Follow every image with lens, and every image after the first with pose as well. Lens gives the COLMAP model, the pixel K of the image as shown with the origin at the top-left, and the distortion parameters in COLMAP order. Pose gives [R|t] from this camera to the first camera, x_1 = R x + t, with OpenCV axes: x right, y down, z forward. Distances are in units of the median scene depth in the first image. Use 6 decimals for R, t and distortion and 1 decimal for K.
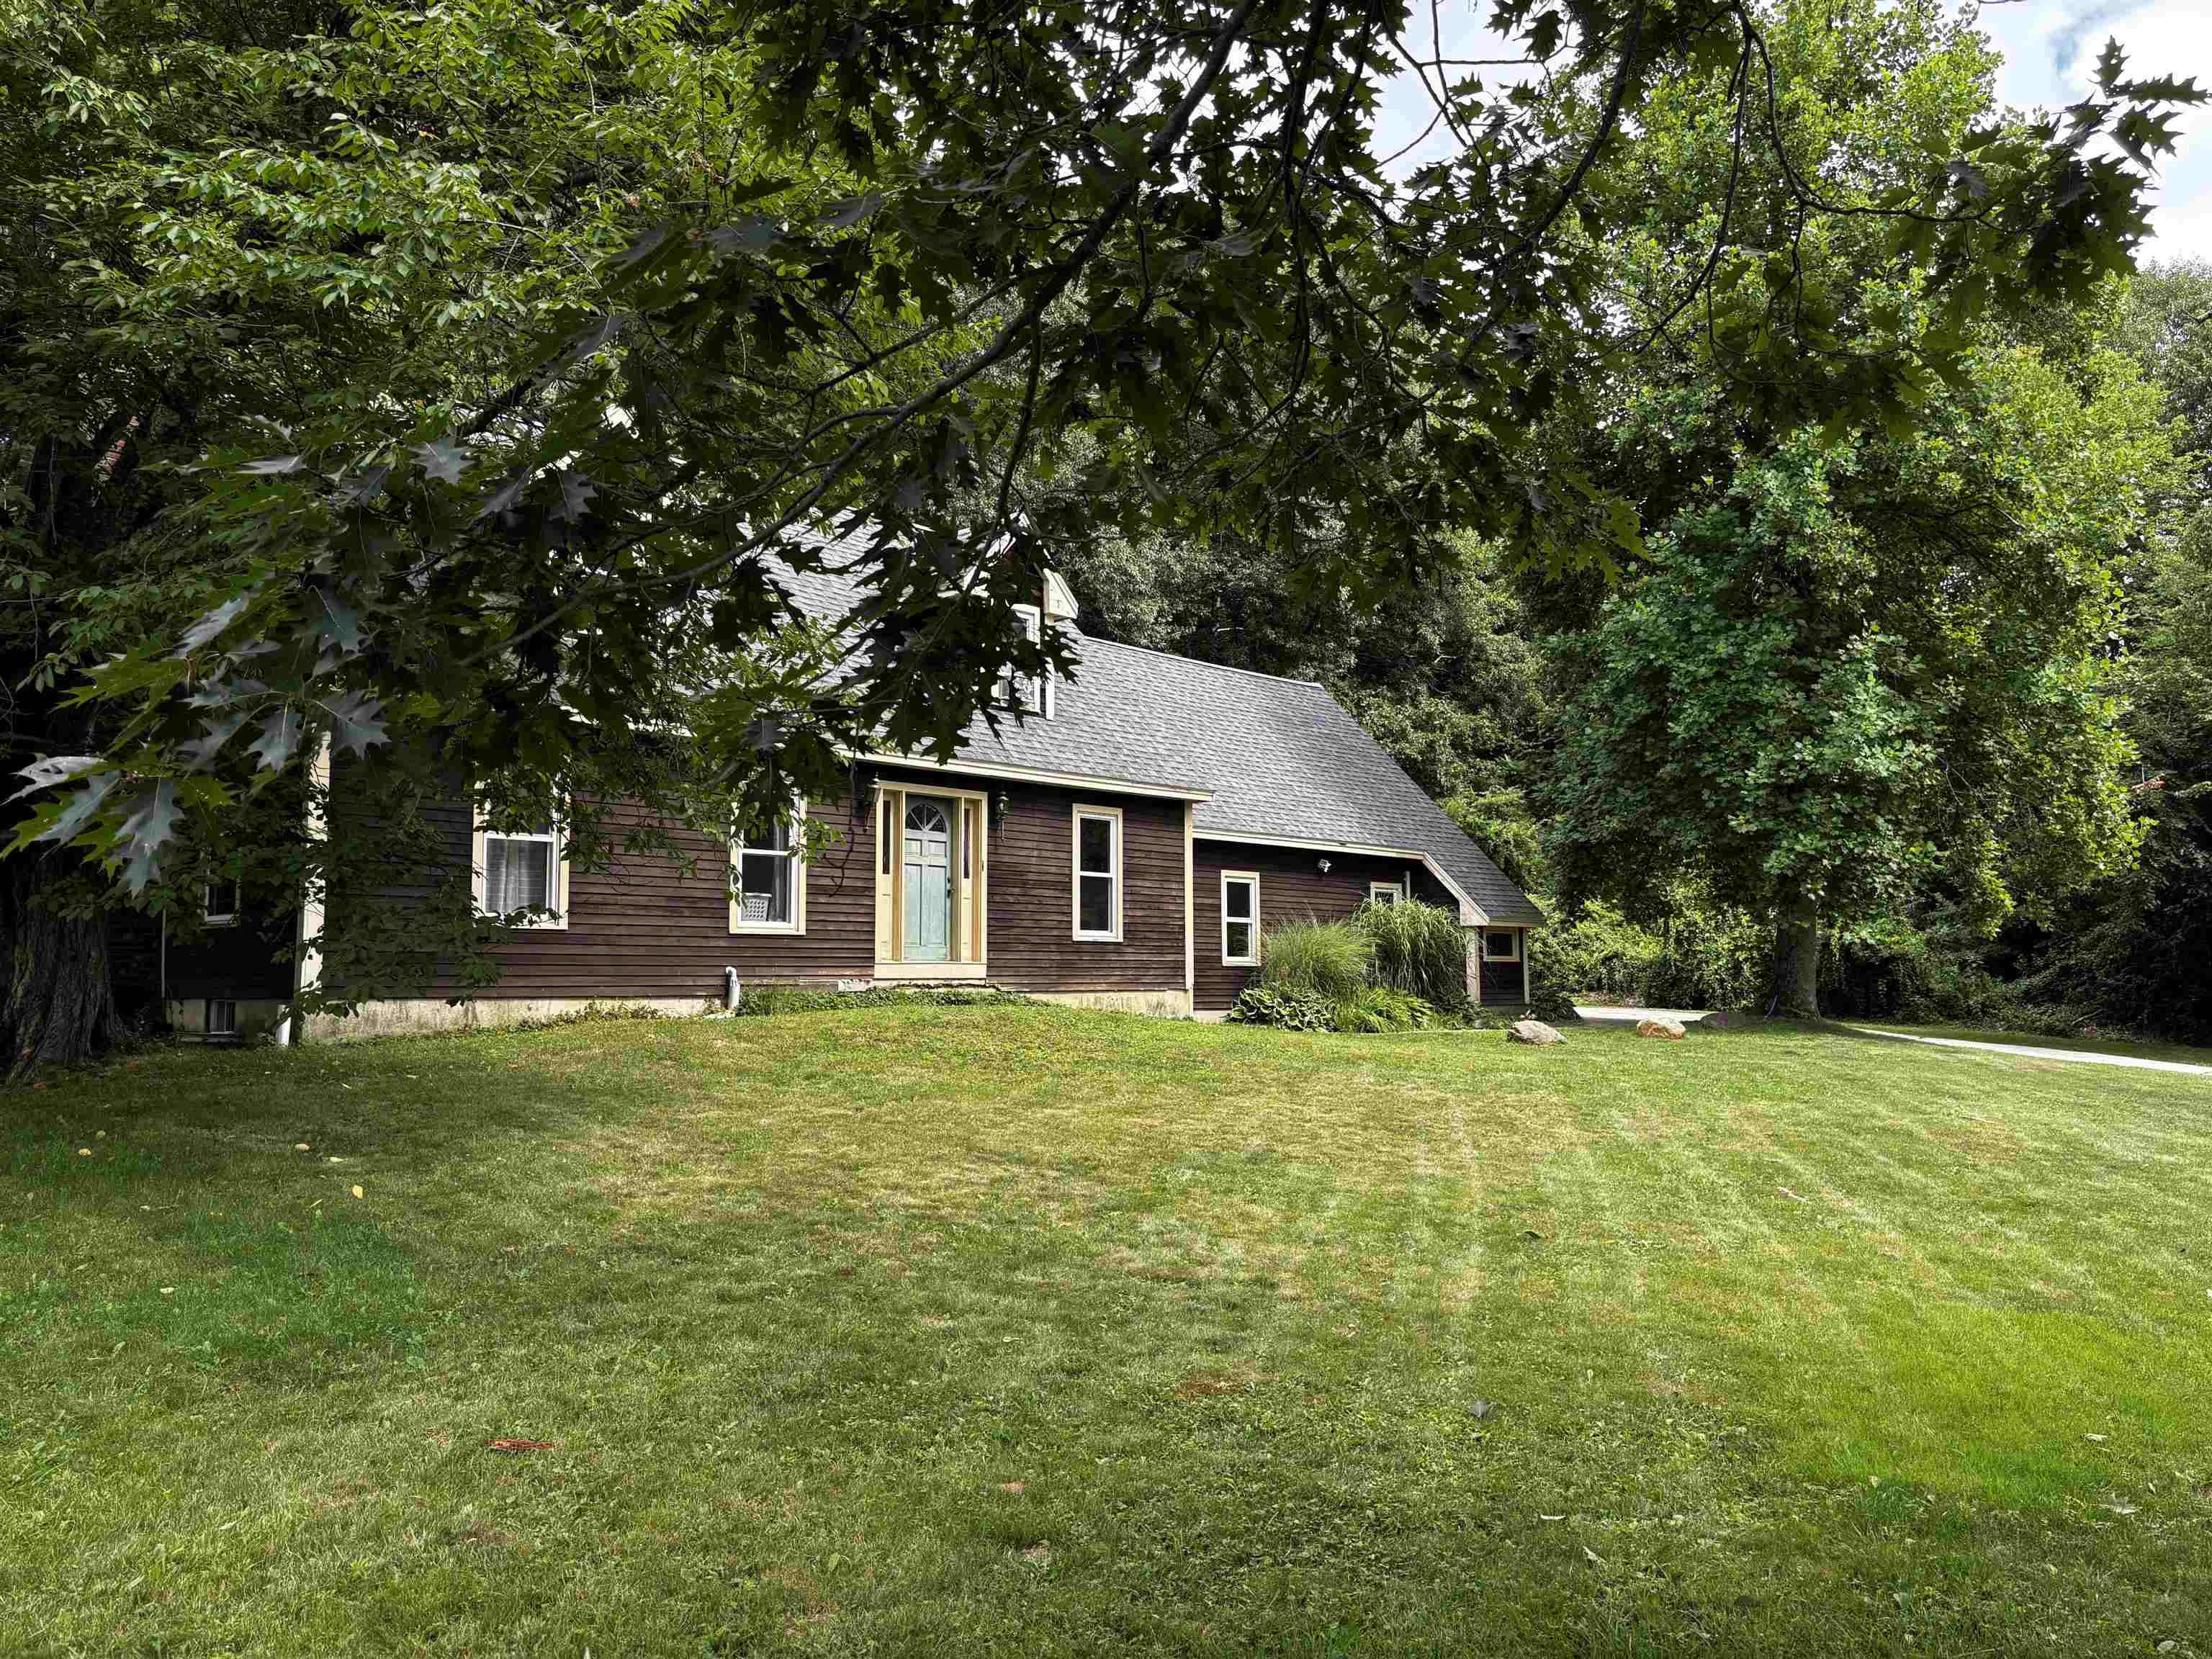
lens RADIAL K [[1656.5, 0, 1079.2], [0, 1656.5, 819.1], [0, 0, 1]] dist [0.084049, -0.101420]
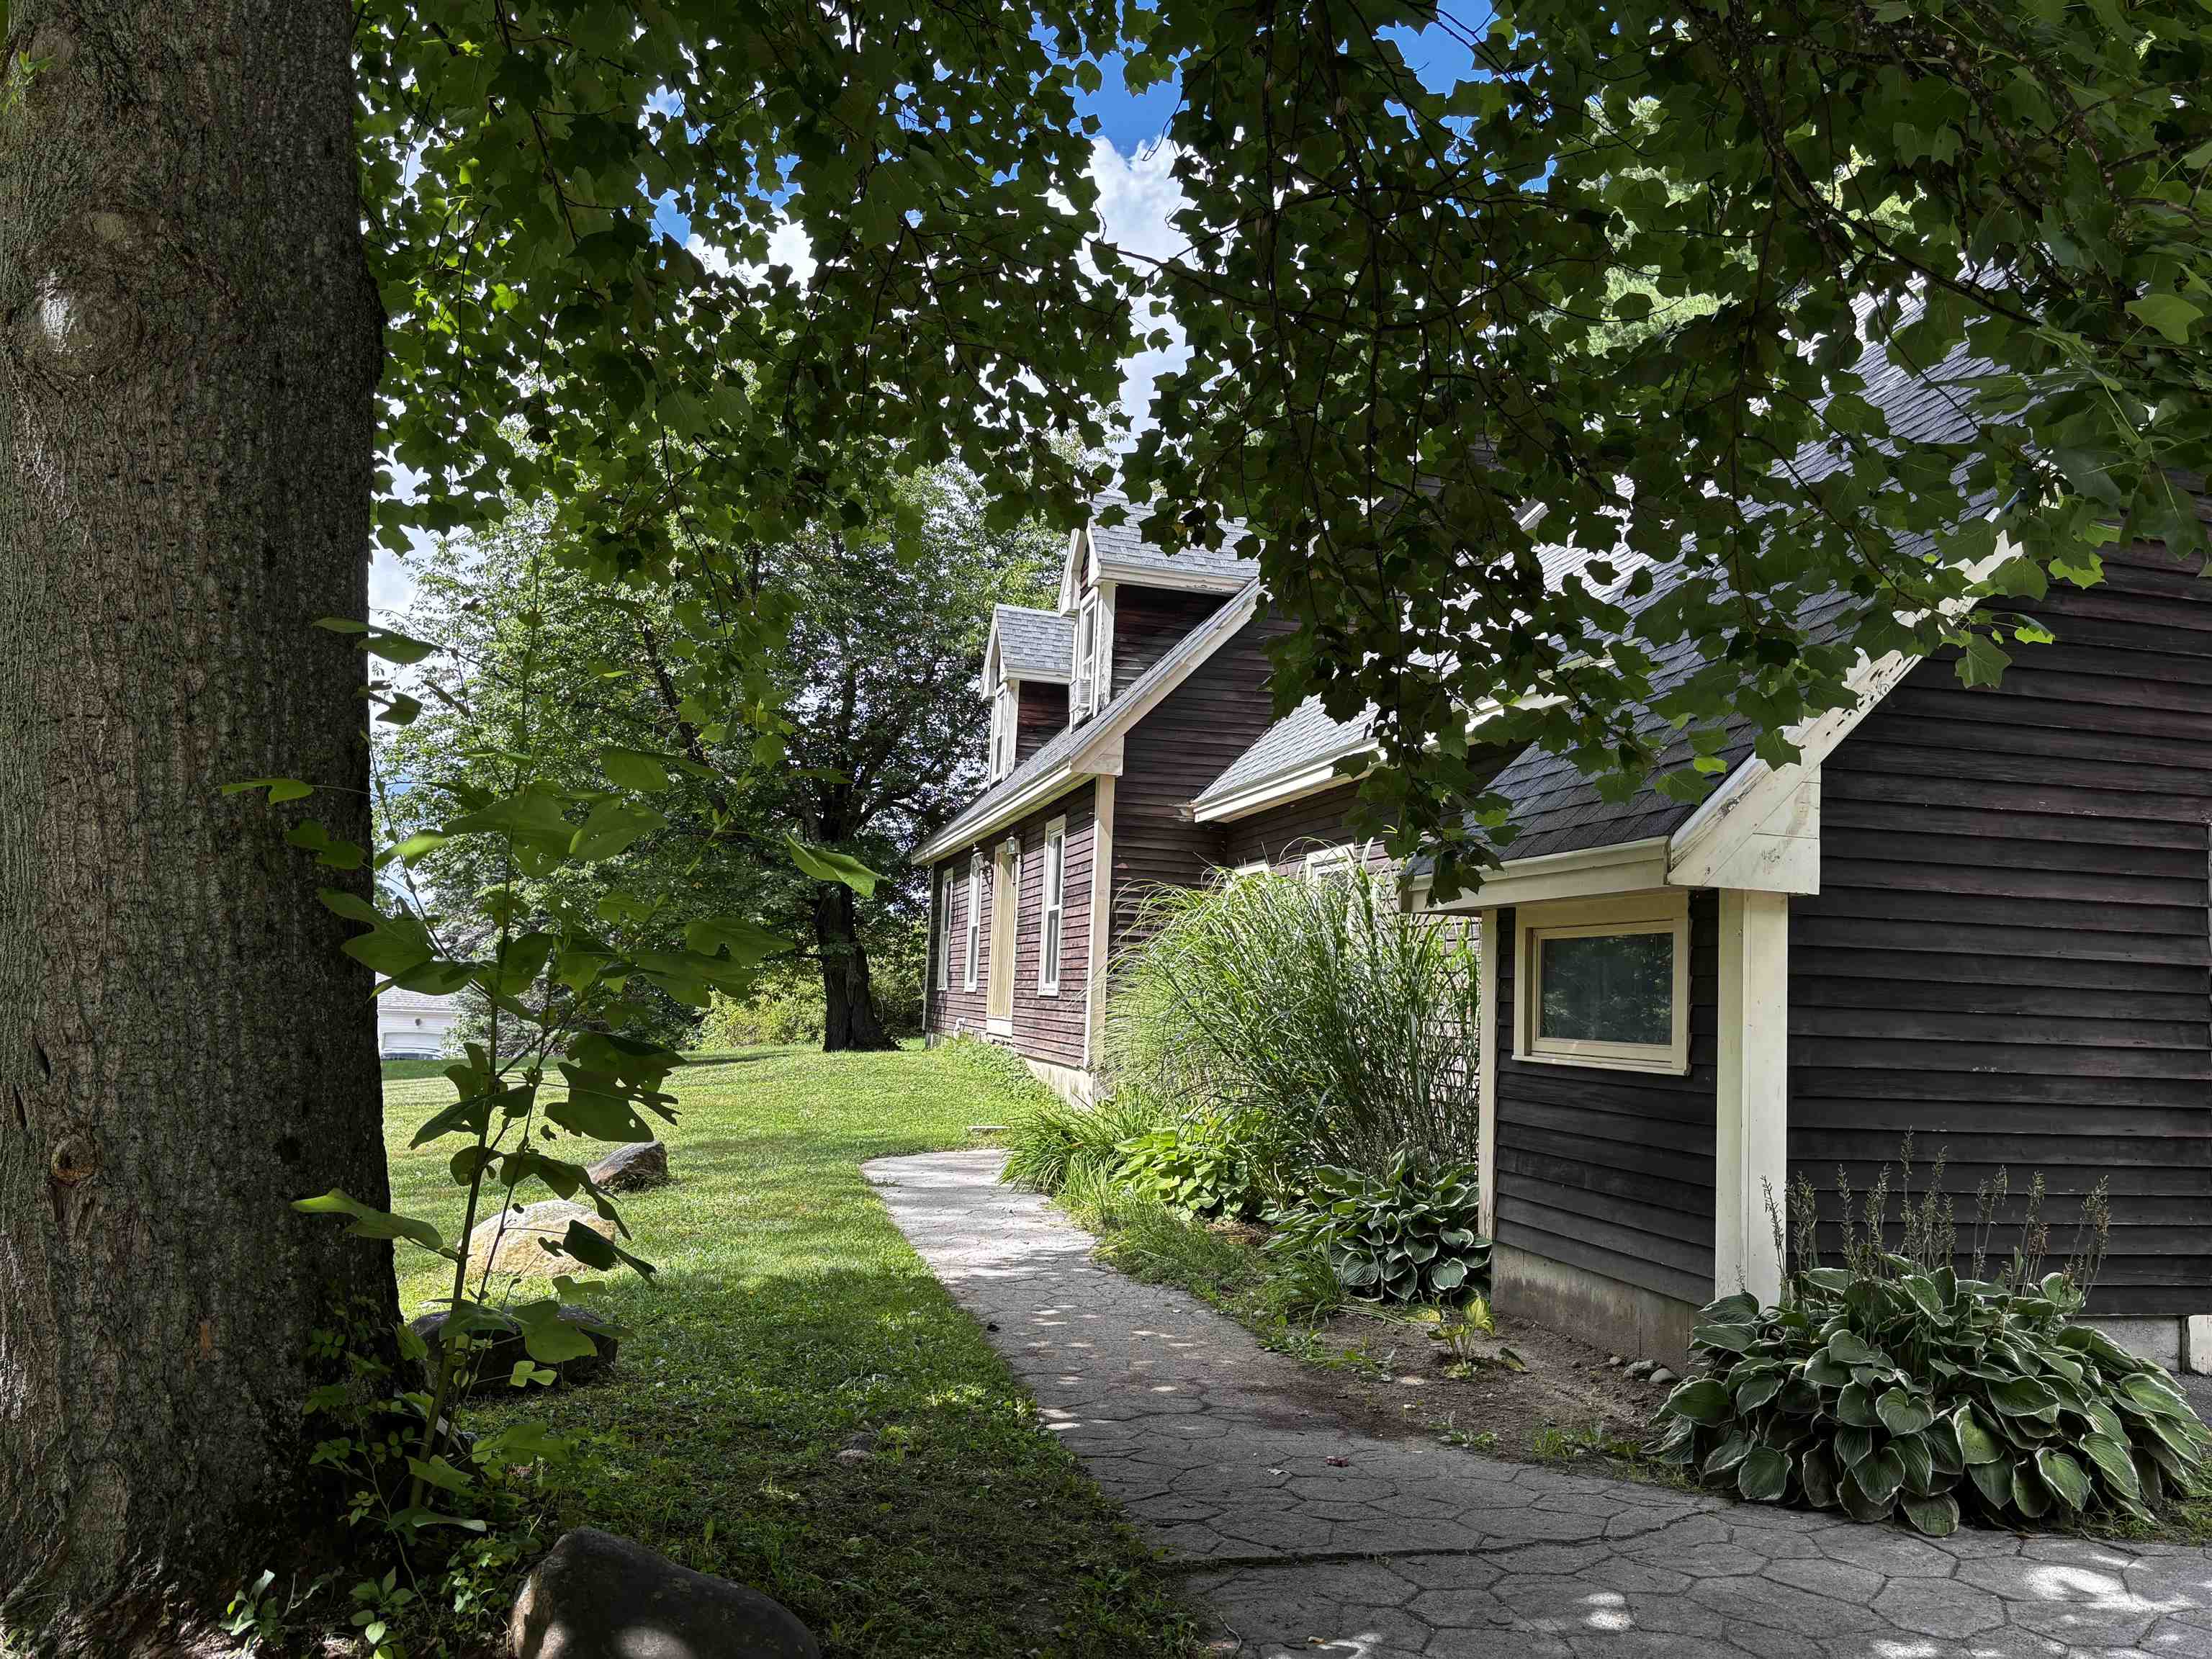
lens RADIAL K [[1656.5, 0, 1079.2], [0, 1656.5, 819.1], [0, 0, 1]] dist [0.084049, -0.101420]
pose [[-0.565317, -0.106534, -0.817965, 0.570224], [0.045227, 0.986130, -0.159694, 0.103432], [0.823633, -0.127272, -0.552658, 1.284882]]
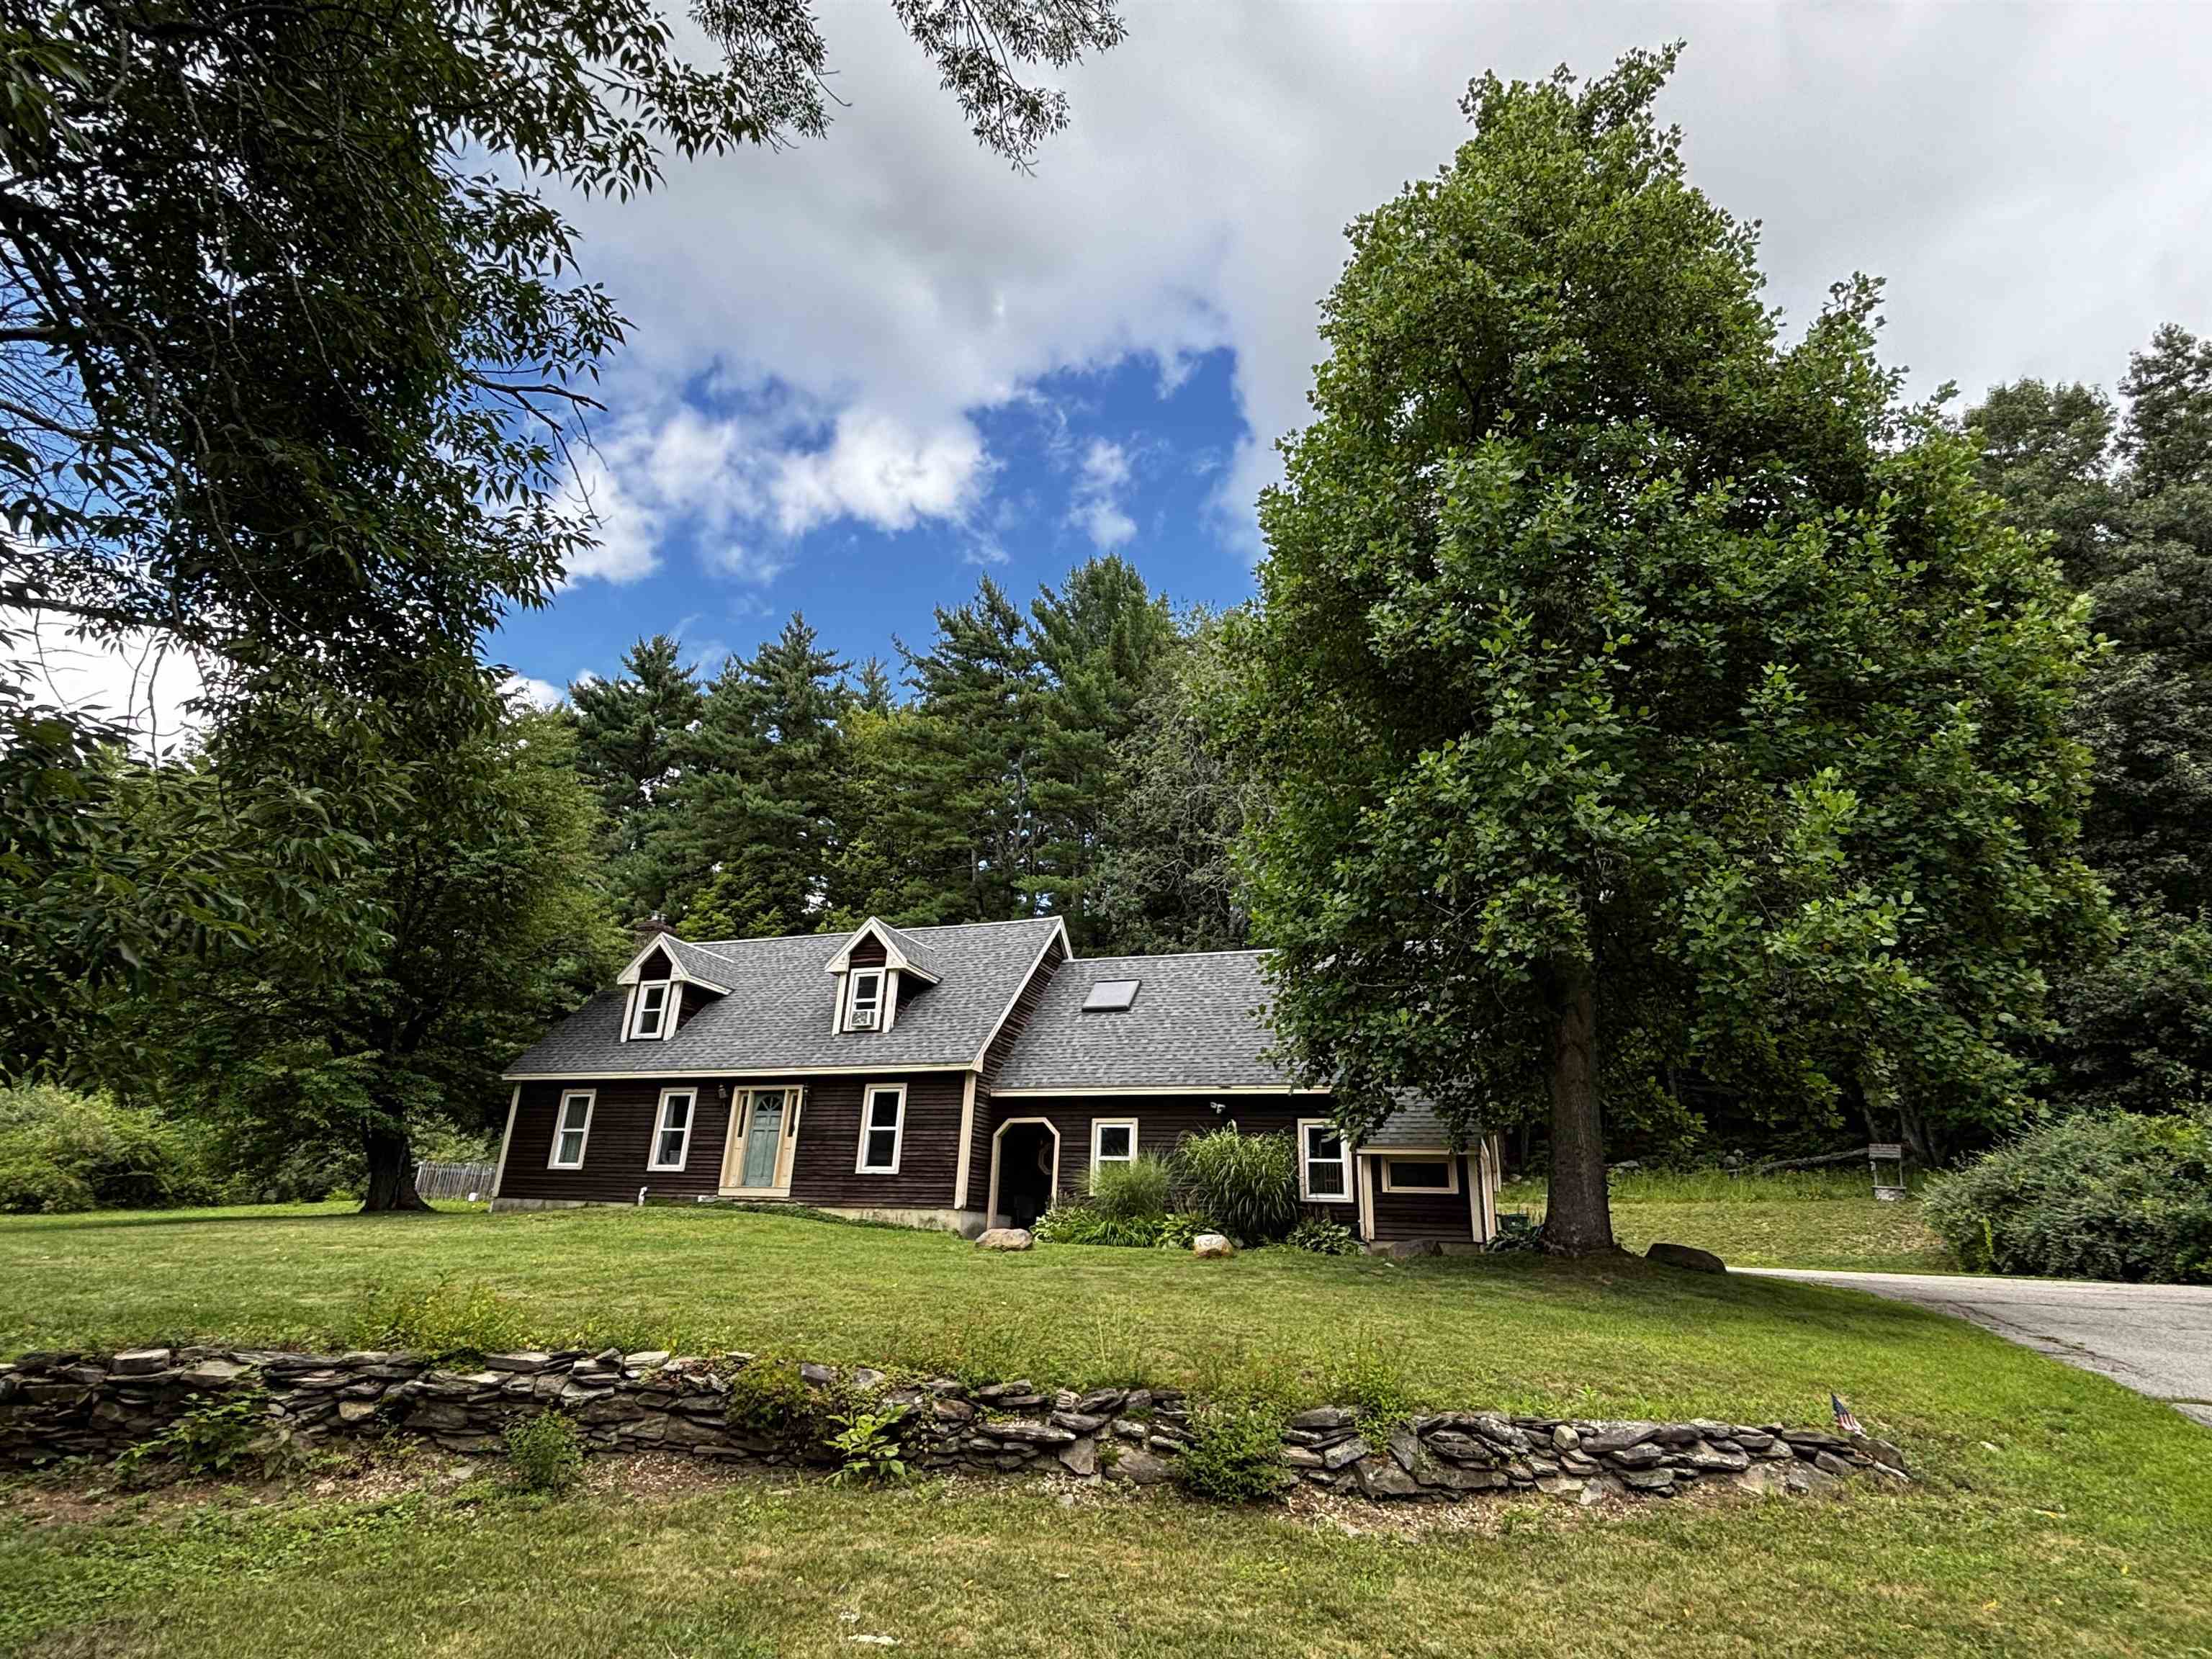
lens RADIAL K [[1117.1, 0, 1099.9], [0, 1117.1, 825.8], [0, 0, 1]] dist [0.043299, -0.046936]
pose [[0.405082, -0.310743, -0.859853, 0.971935], [0.054615, 0.947015, -0.316513, 0.096918], [0.912648, 0.081252, 0.400590, 0.659631]]
